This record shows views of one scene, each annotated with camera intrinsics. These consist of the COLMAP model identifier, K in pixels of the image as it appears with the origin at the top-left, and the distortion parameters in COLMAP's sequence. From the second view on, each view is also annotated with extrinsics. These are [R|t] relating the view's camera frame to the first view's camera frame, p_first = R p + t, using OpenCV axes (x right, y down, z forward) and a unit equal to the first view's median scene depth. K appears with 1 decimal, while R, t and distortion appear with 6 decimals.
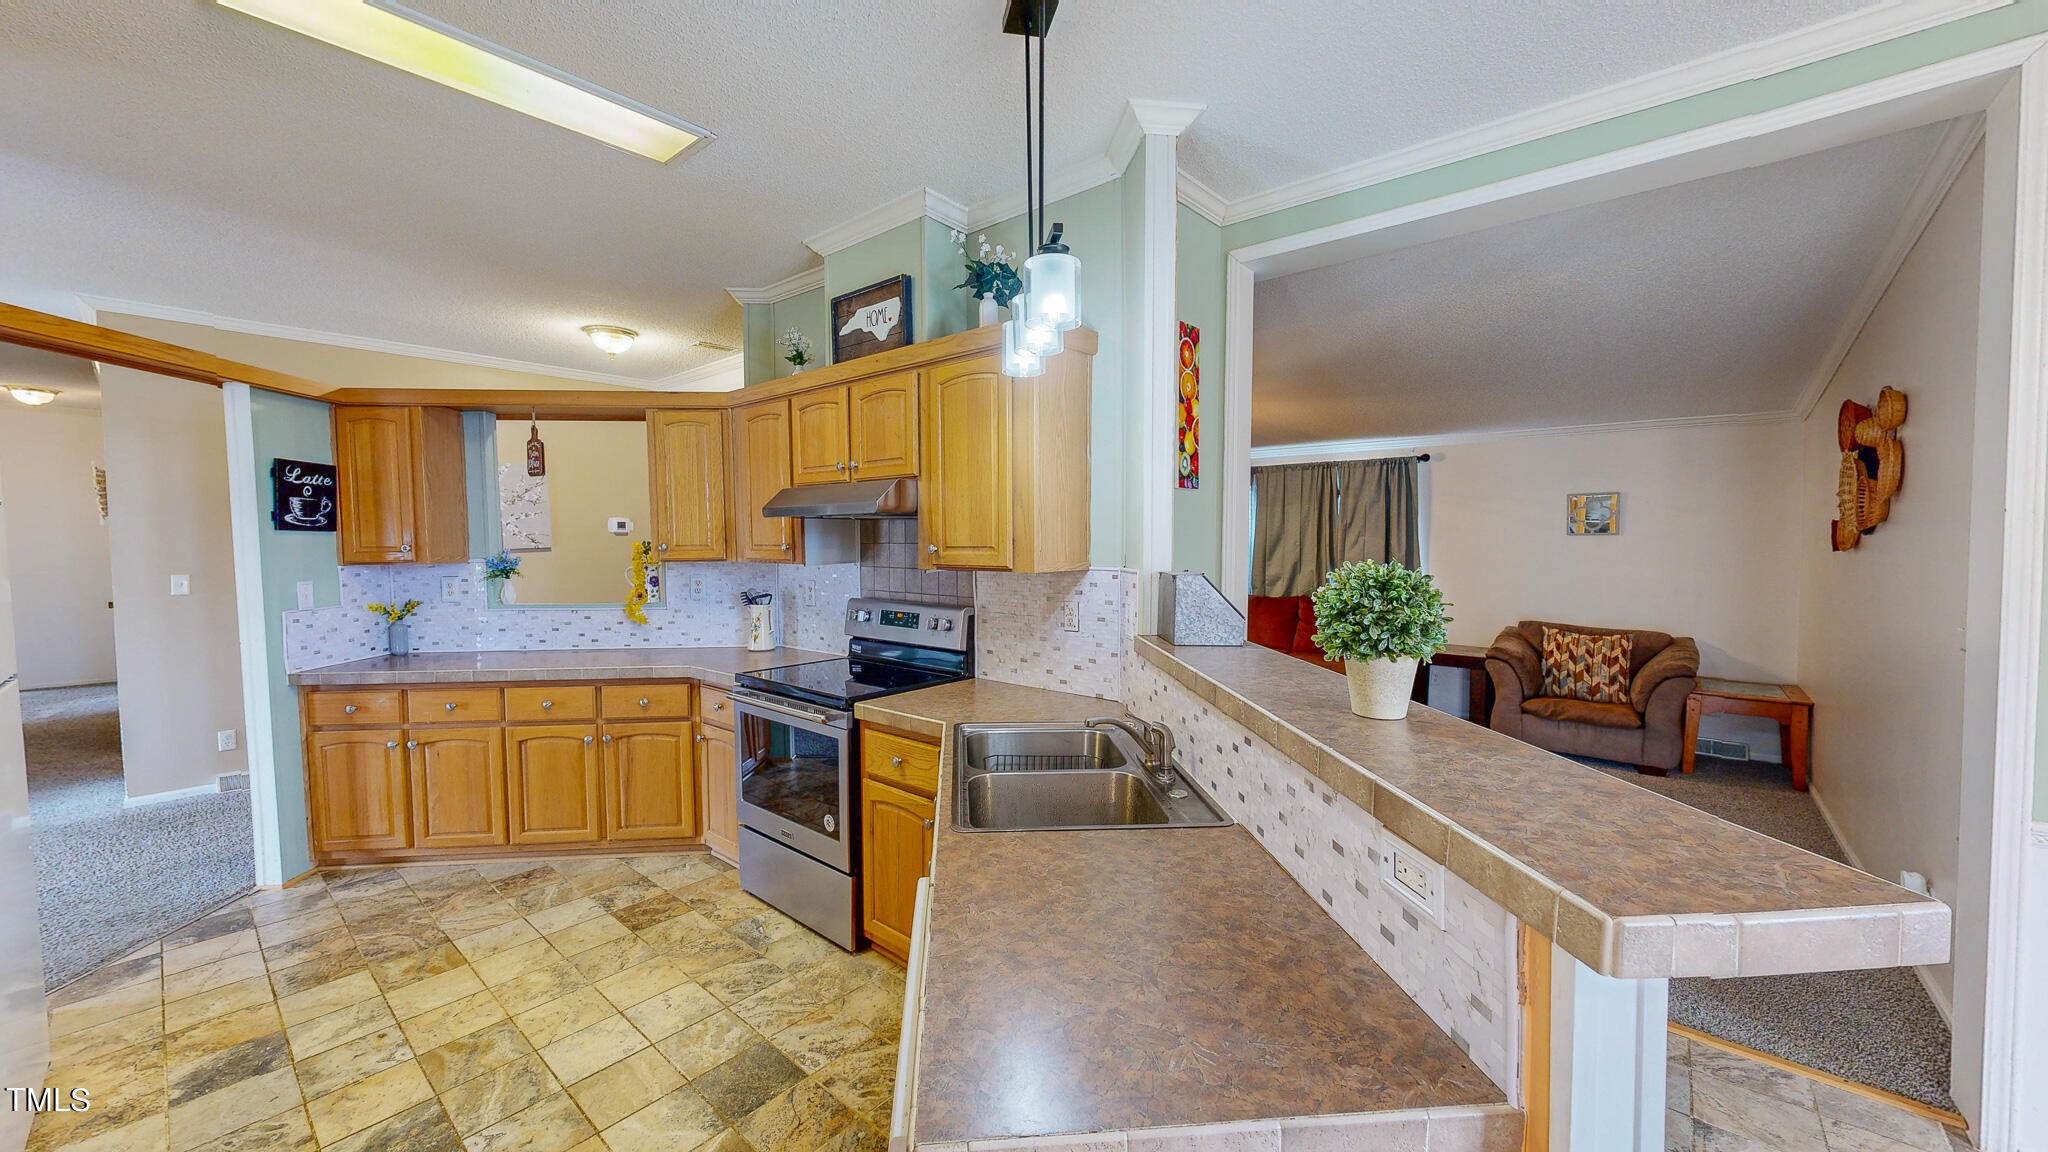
lens RADIAL K [[762.9, 0, 1026.1], [0, 762.9, 586.1], [0, 0, 1]] dist [0.000451, -0.000033]
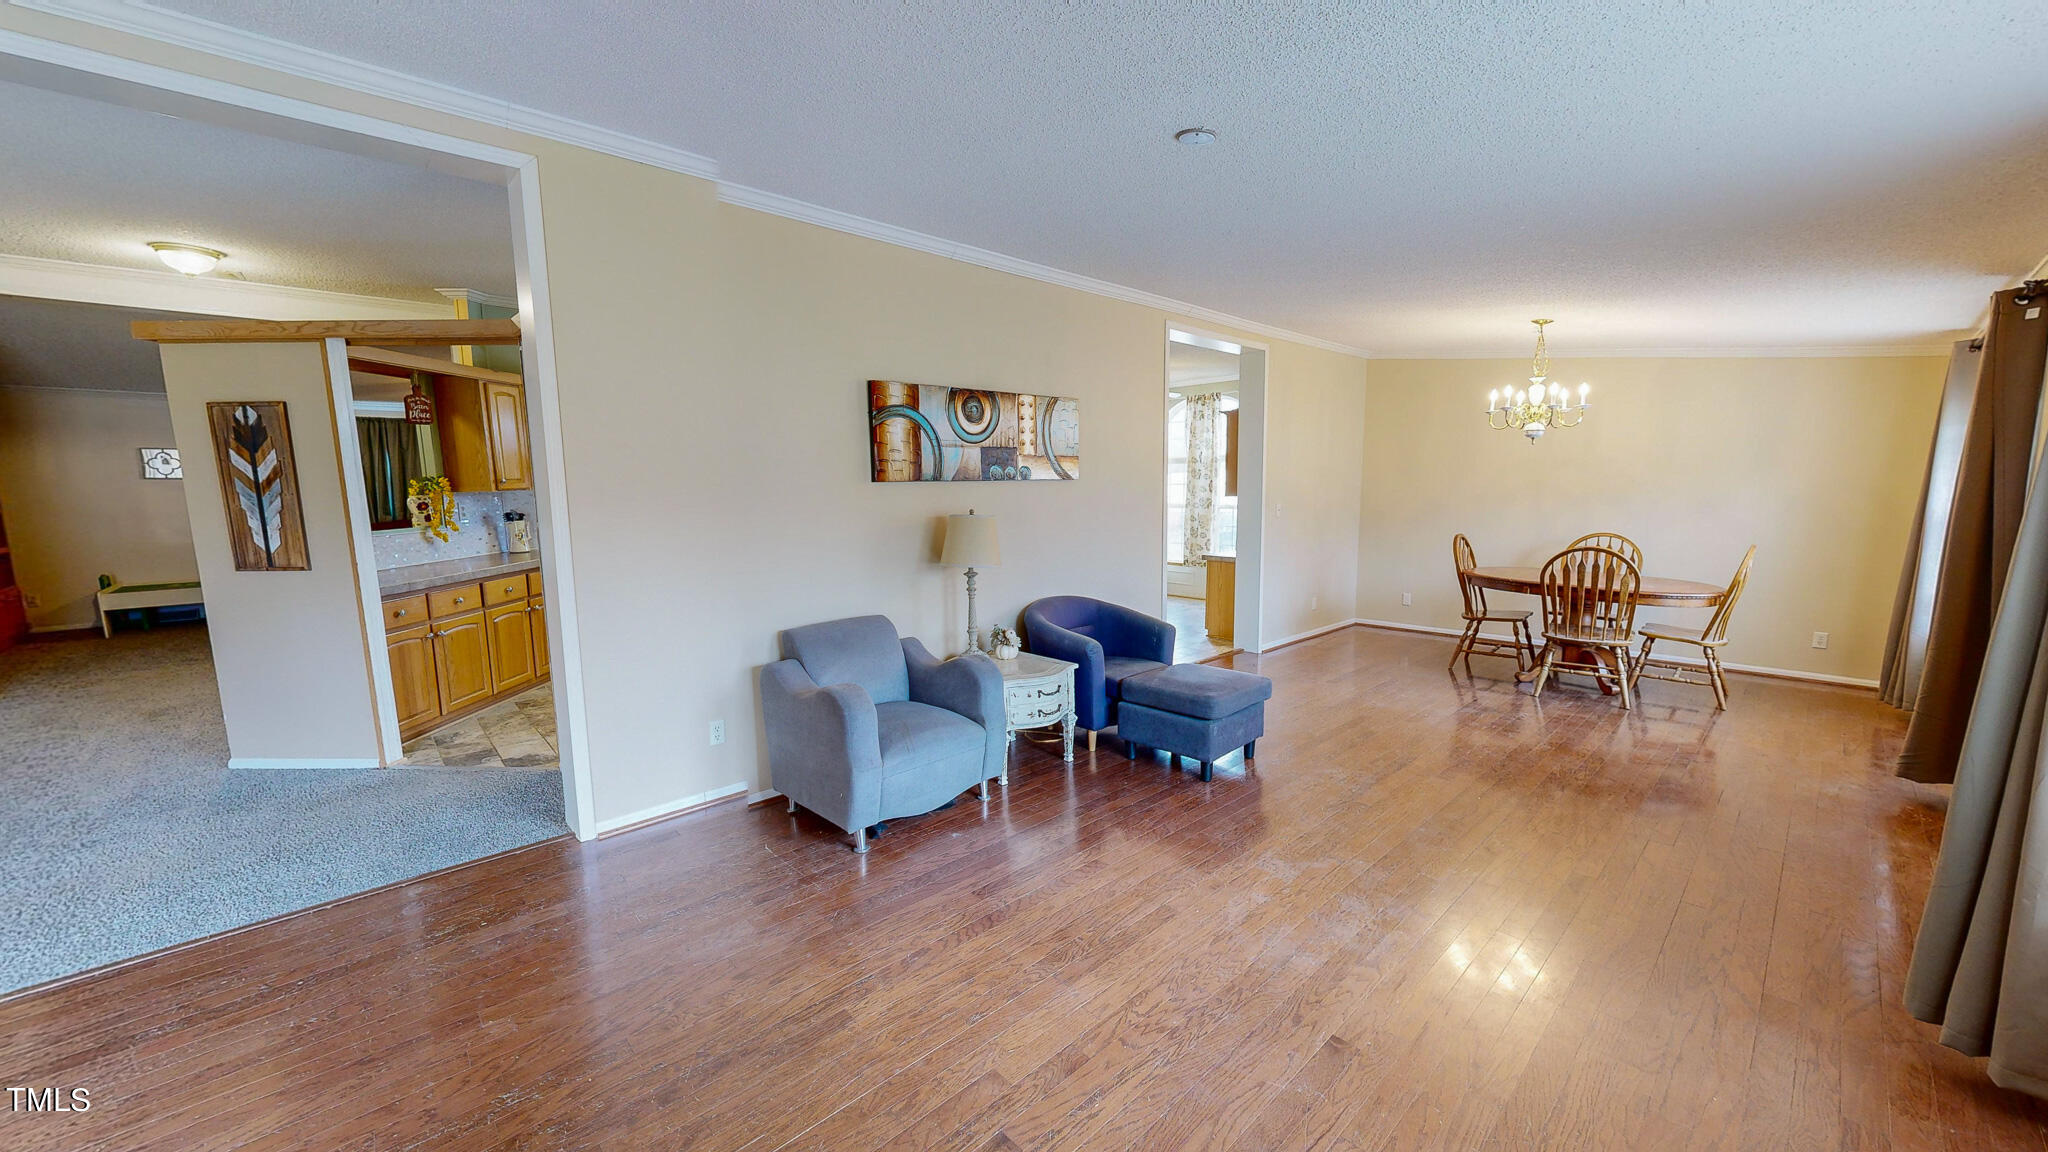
lens RADIAL K [[762.9, 0, 1039.7], [0, 762.9, 597.8], [0, 0, 1]] dist [0.000451, -0.000033]
pose [[0.089766, -0.136862, 0.986514, -2.389745], [0.056751, 0.989607, 0.132127, 0.041334], [-0.994345, 0.044125, 0.096600, -0.170358]]
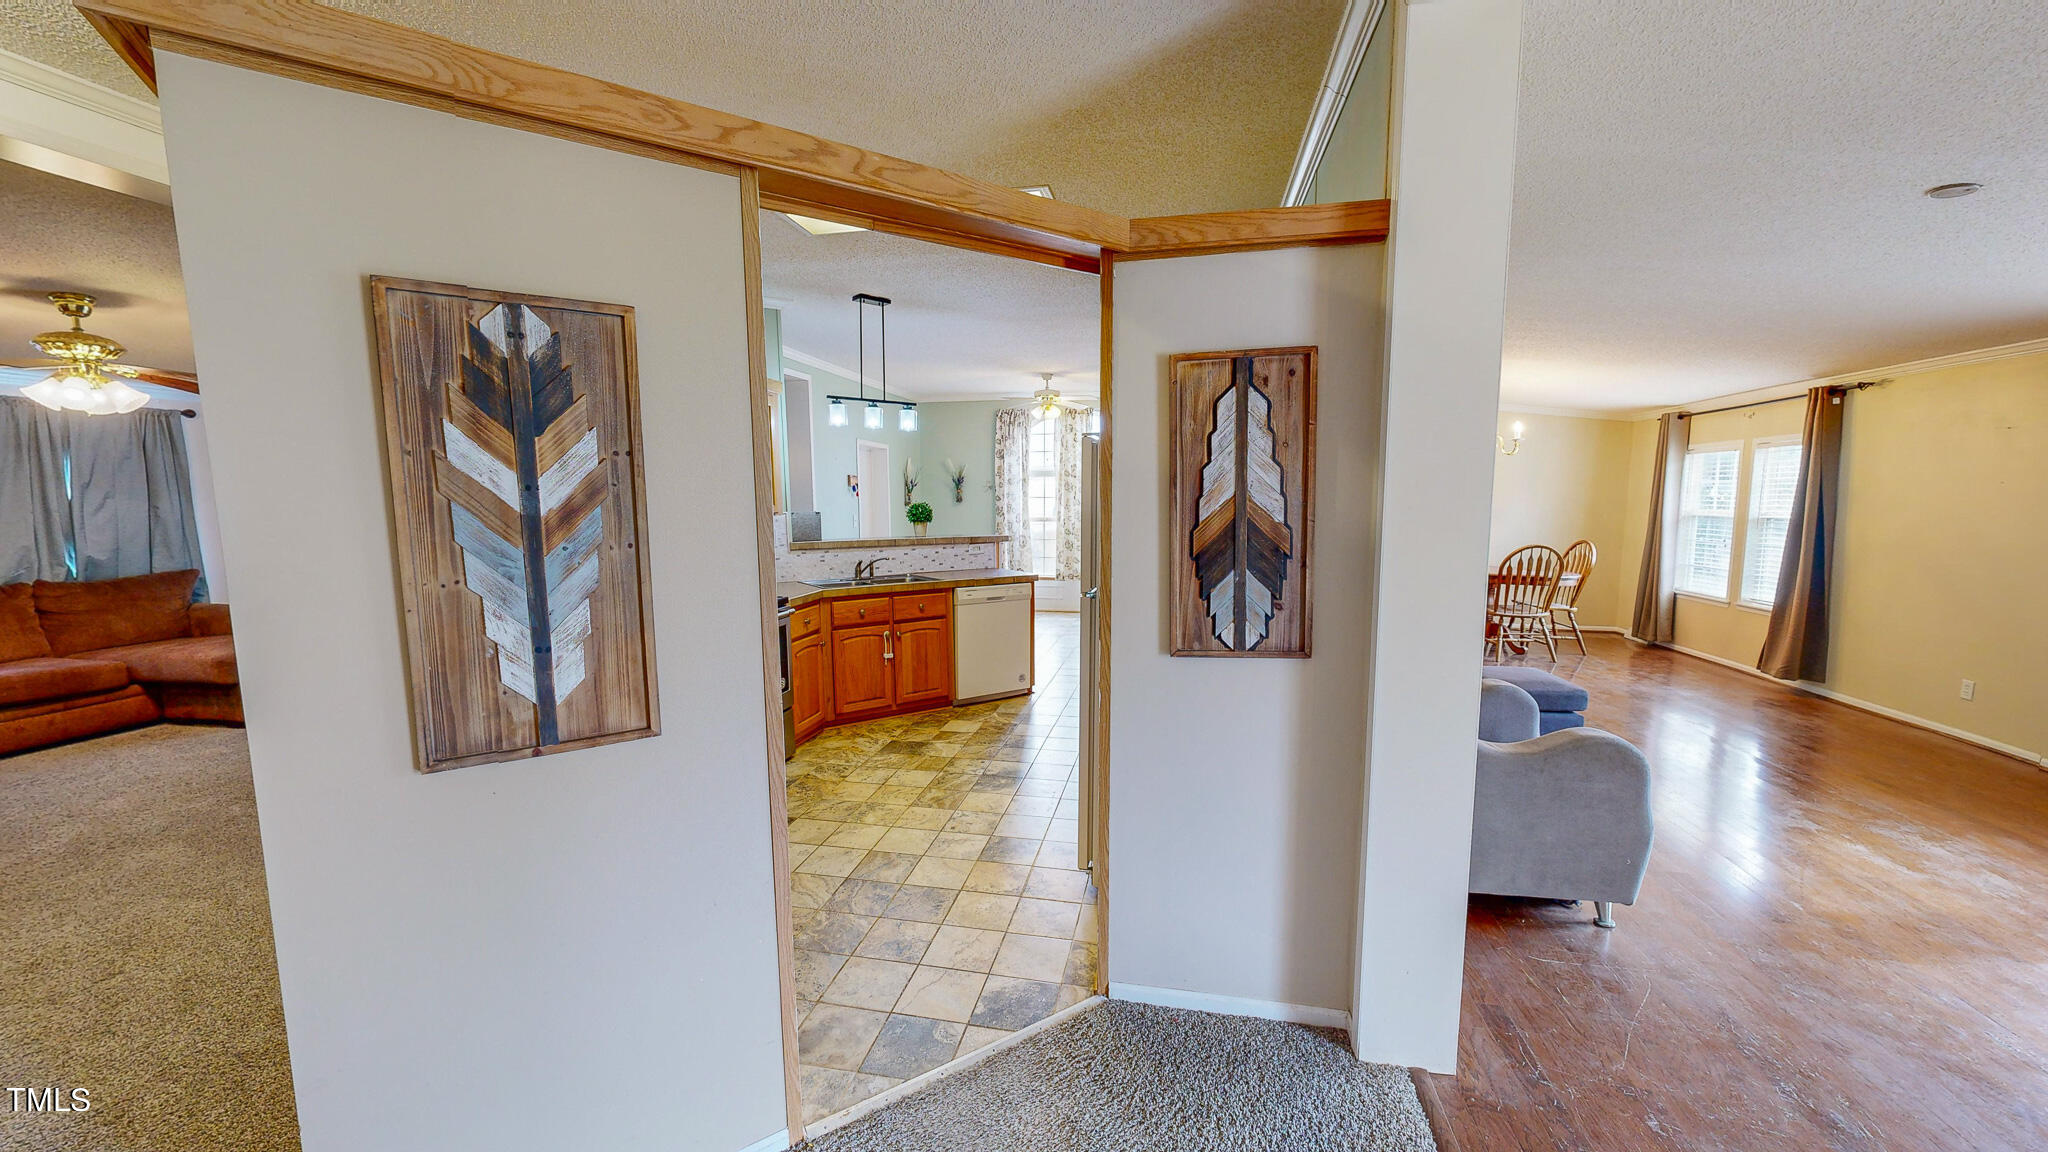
lens RADIAL K [[762.9, 0, 1018.5], [0, 762.9, 587.2], [0, 0, 1]] dist [0.000451, -0.000033]
pose [[-0.480995, -0.094467, 0.871619, -1.756273], [0.060135, 0.988282, 0.140296, -0.063249], [-0.874659, 0.119897, -0.469677, 1.245645]]
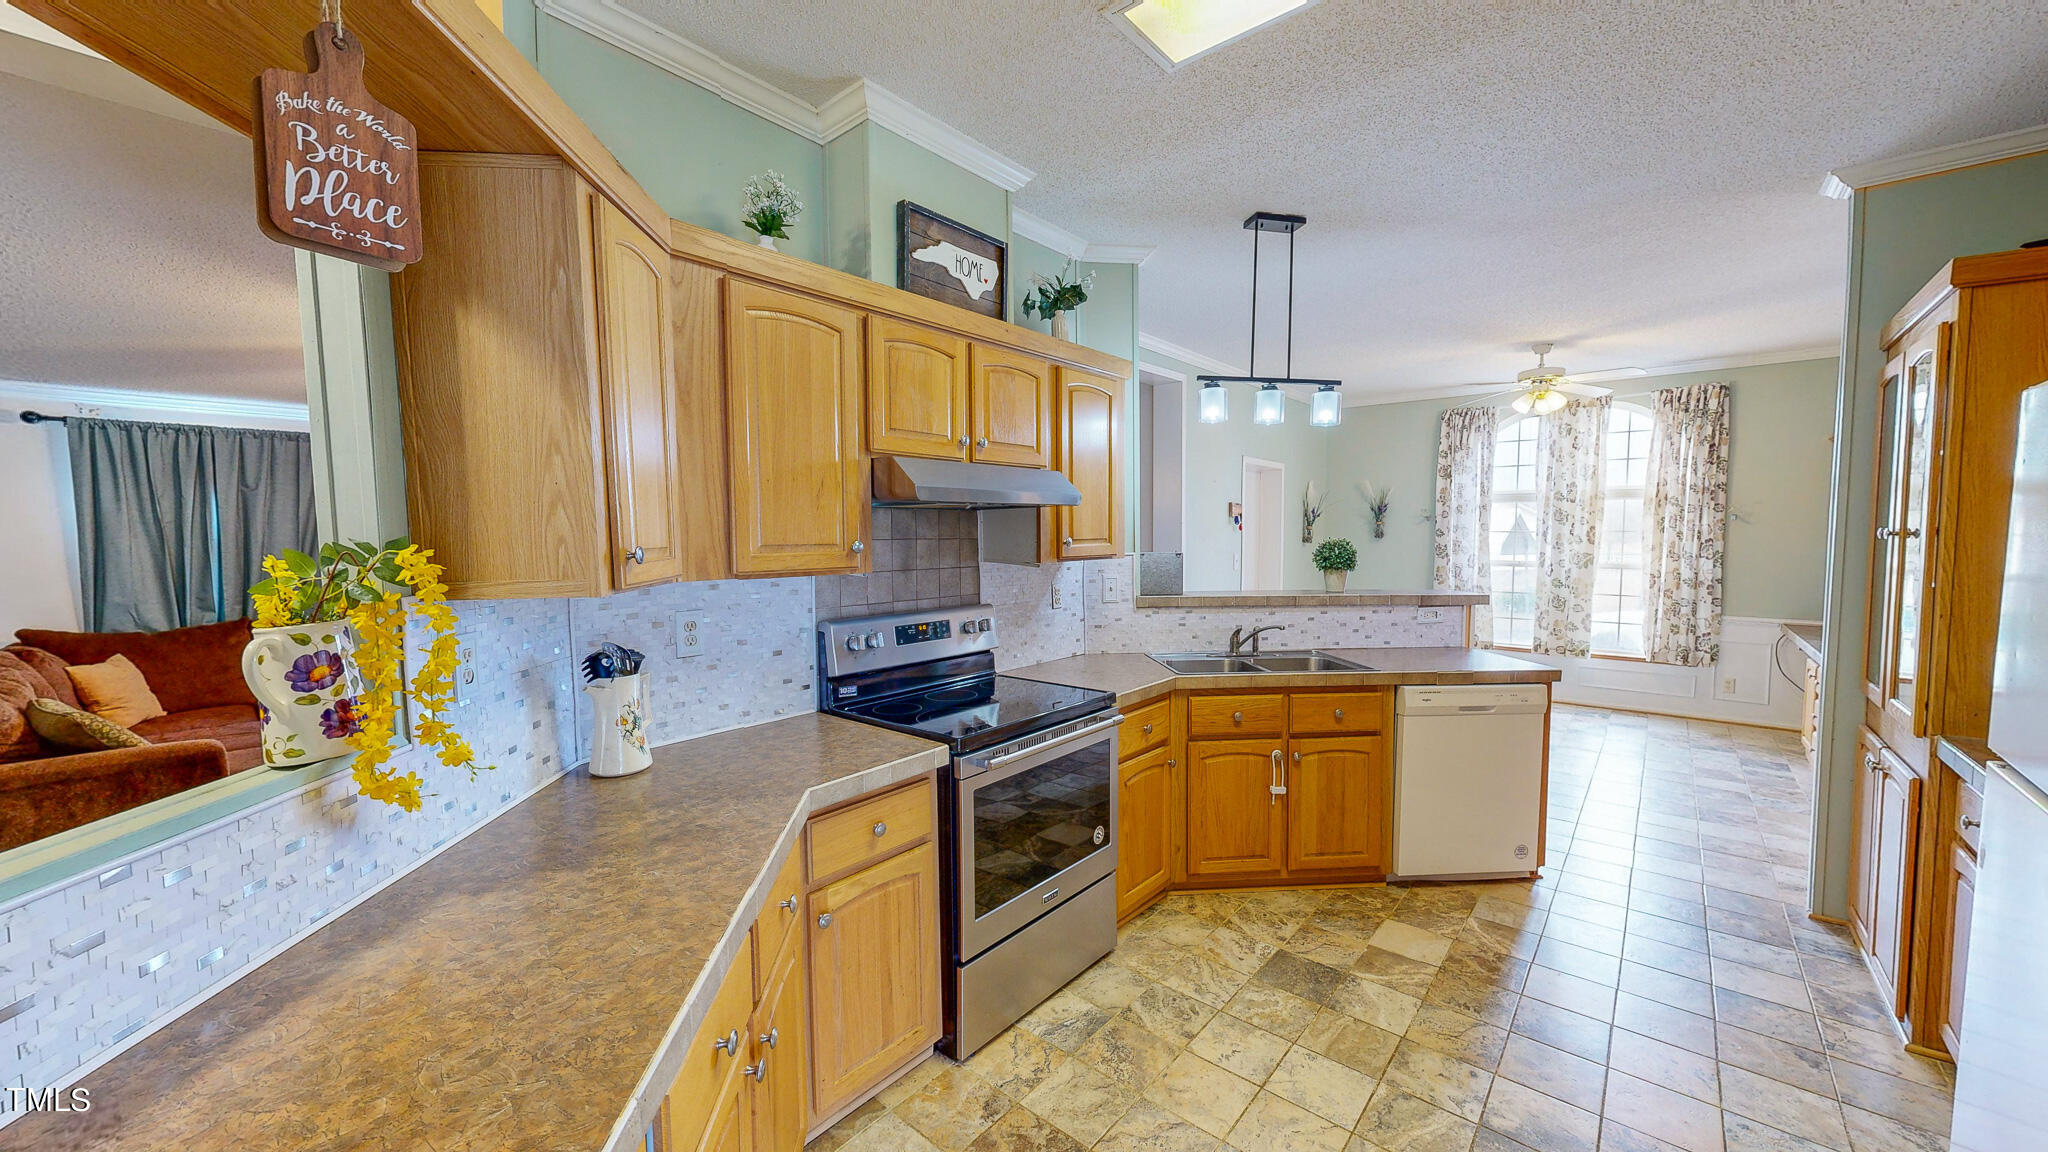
lens RADIAL K [[762.9, 0, 1022.3], [0, 762.9, 583.7], [0, 0, 1]] dist [0.000451, -0.000033]
pose [[-0.014738, -0.061711, 0.997985, -1.138902], [0.064913, 0.995929, 0.062542, -0.059972], [-0.997782, 0.065704, -0.010673, 1.051168]]
